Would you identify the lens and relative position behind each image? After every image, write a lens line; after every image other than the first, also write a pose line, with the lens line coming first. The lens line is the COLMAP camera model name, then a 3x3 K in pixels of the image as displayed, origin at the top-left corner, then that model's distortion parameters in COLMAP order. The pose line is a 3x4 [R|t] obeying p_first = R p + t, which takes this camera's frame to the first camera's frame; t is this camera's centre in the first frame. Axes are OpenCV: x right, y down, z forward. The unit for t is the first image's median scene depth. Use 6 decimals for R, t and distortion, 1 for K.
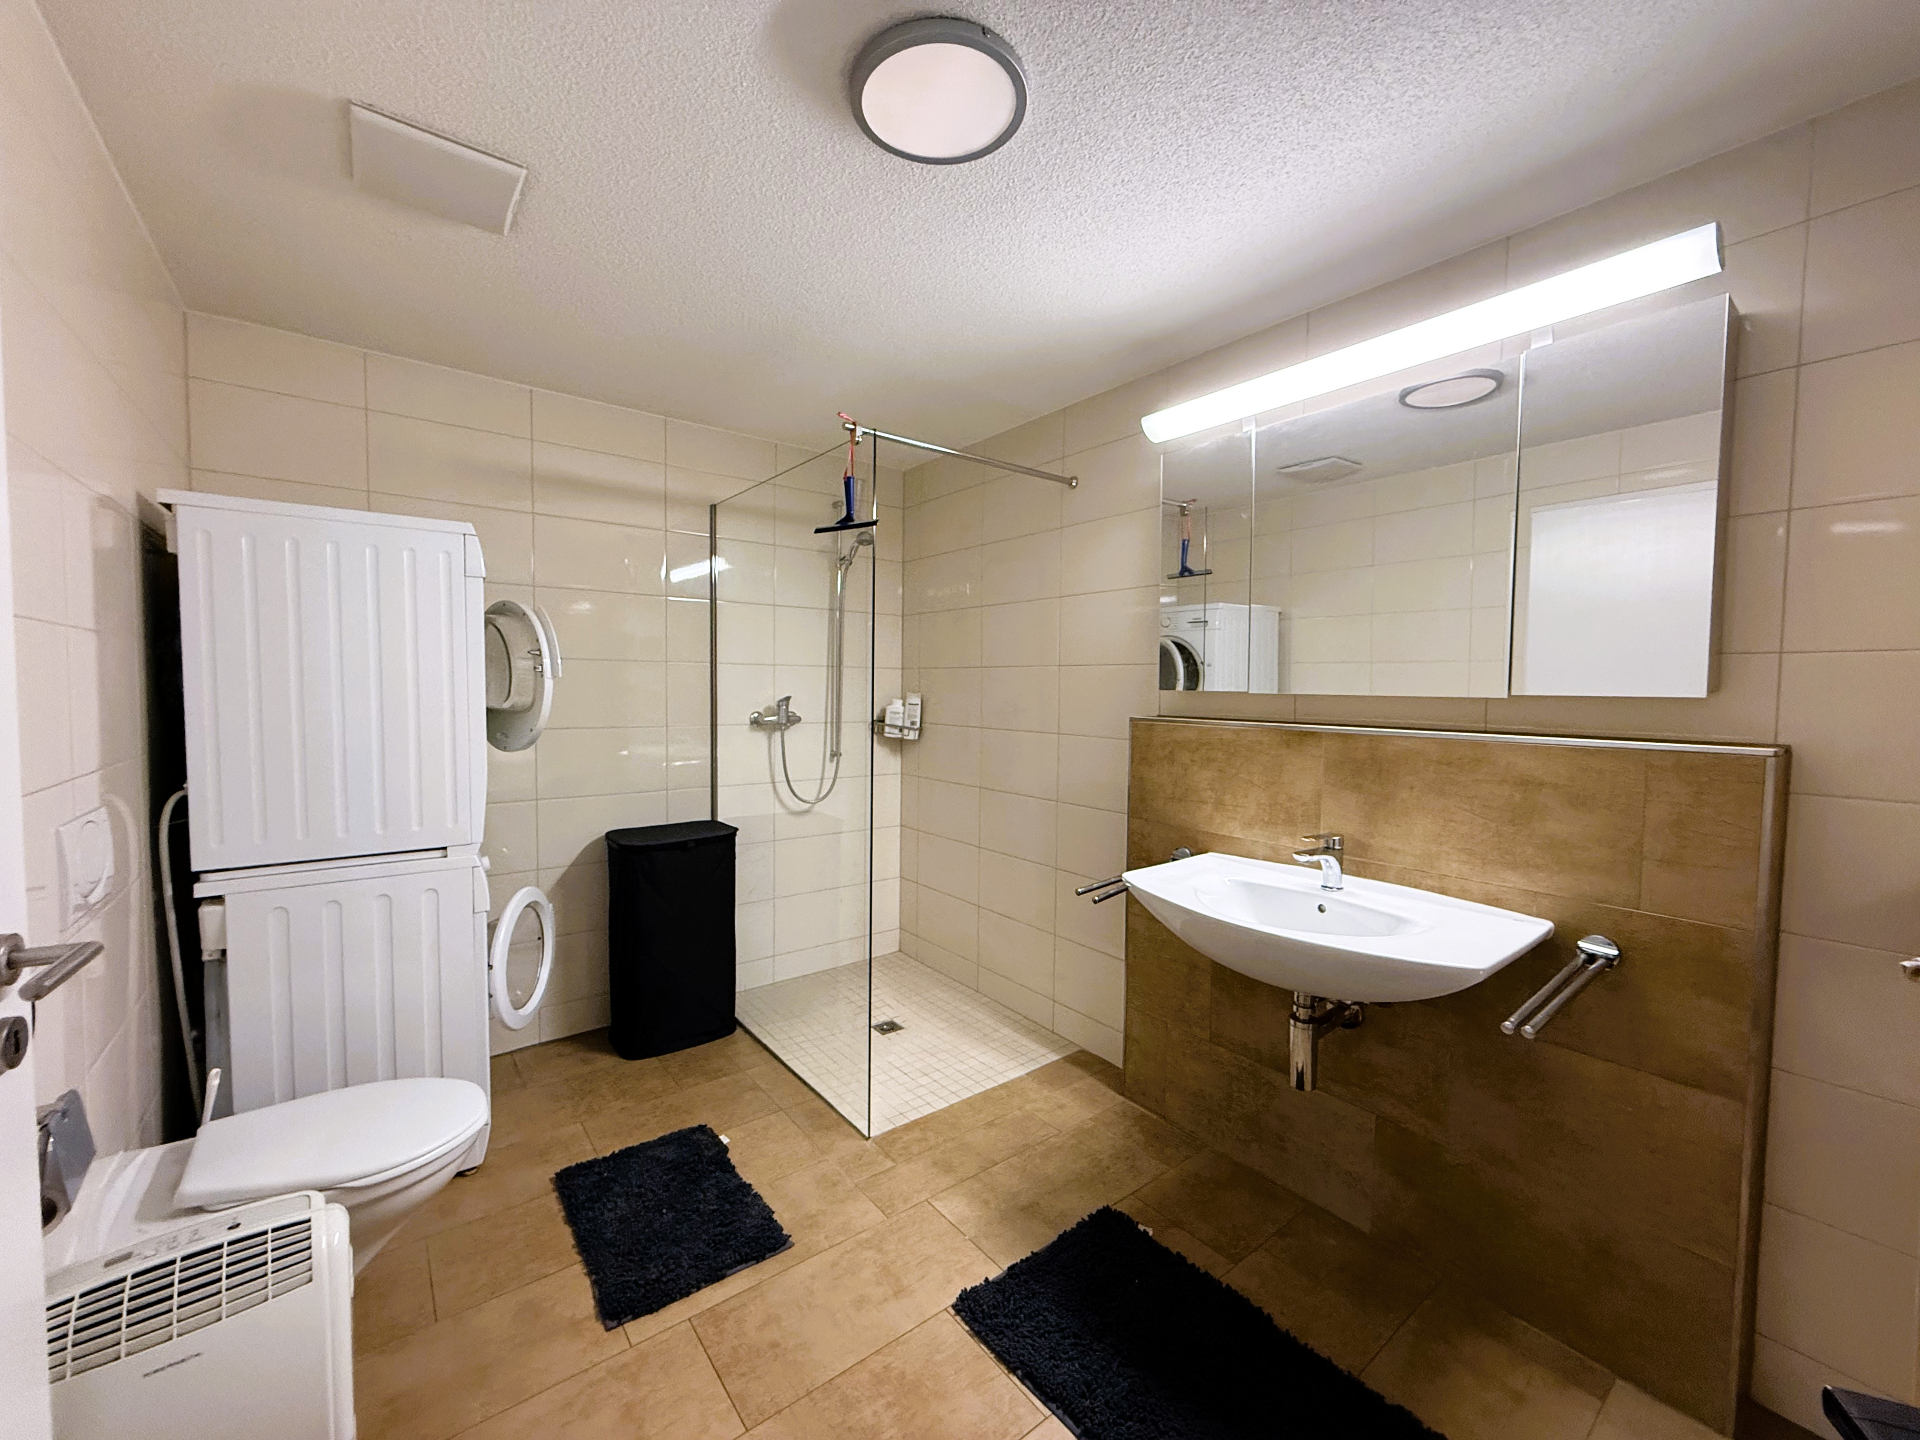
lens RADIAL K [[763.8, 0, 954.9], [0, 763.8, 721.2], [0, 0, 1]] dist [-0.001600, 0.000134]
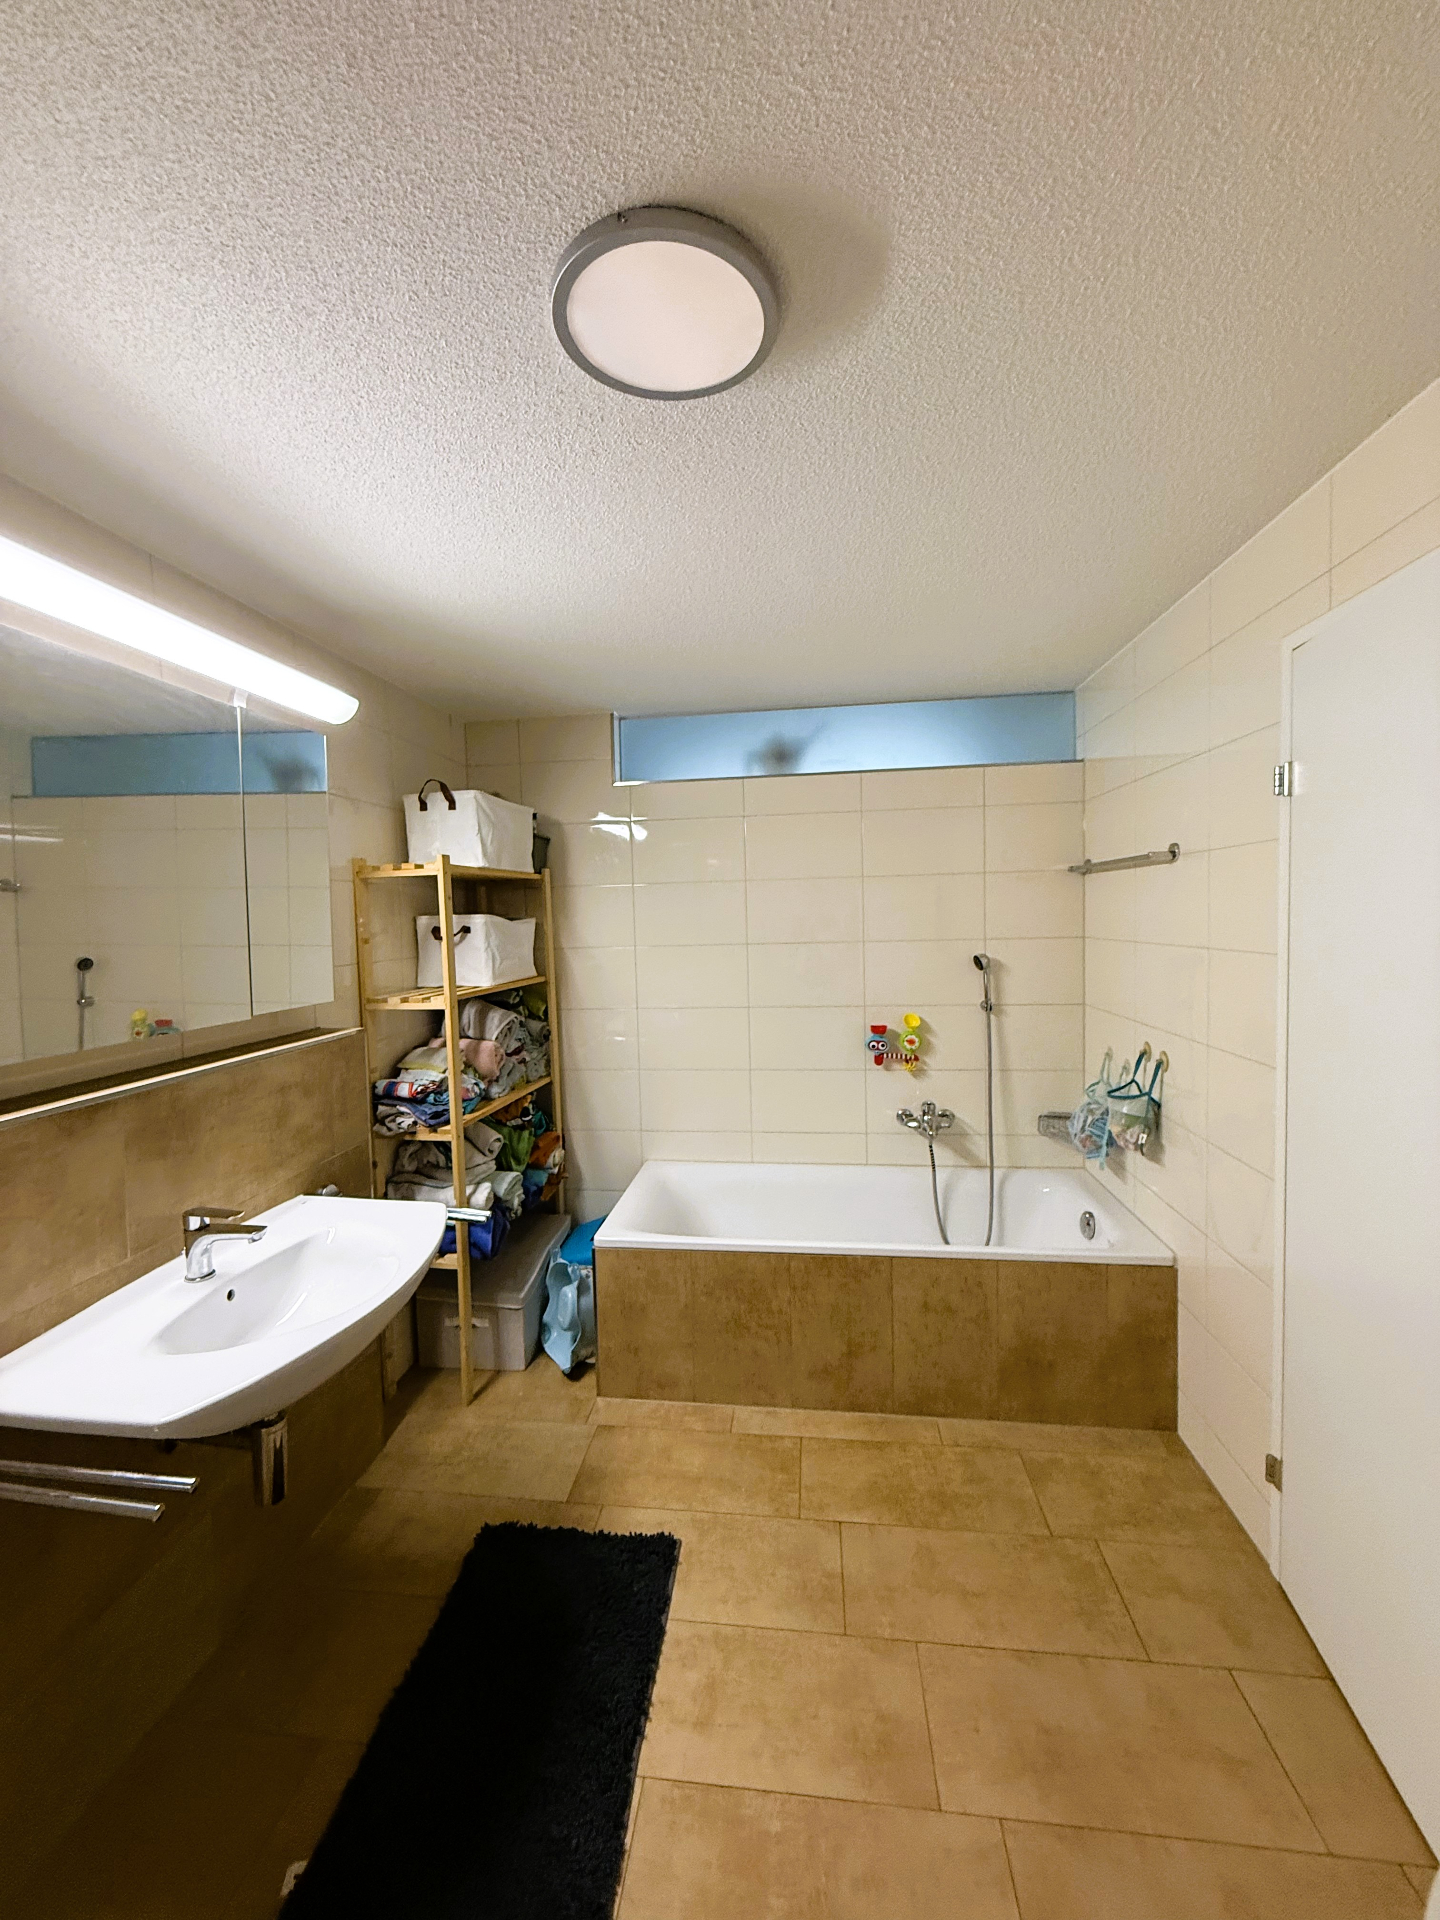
lens RADIAL K [[763.8, 0, 713.1], [0, 763.8, 950.0], [0, 0, 1]] dist [-0.001600, 0.000134]
pose [[-0.700543, -0.026703, 0.713110, -0.527710], [0.051053, 0.994864, 0.087407, -0.195229], [-0.711782, 0.097639, -0.695581, 1.305752]]
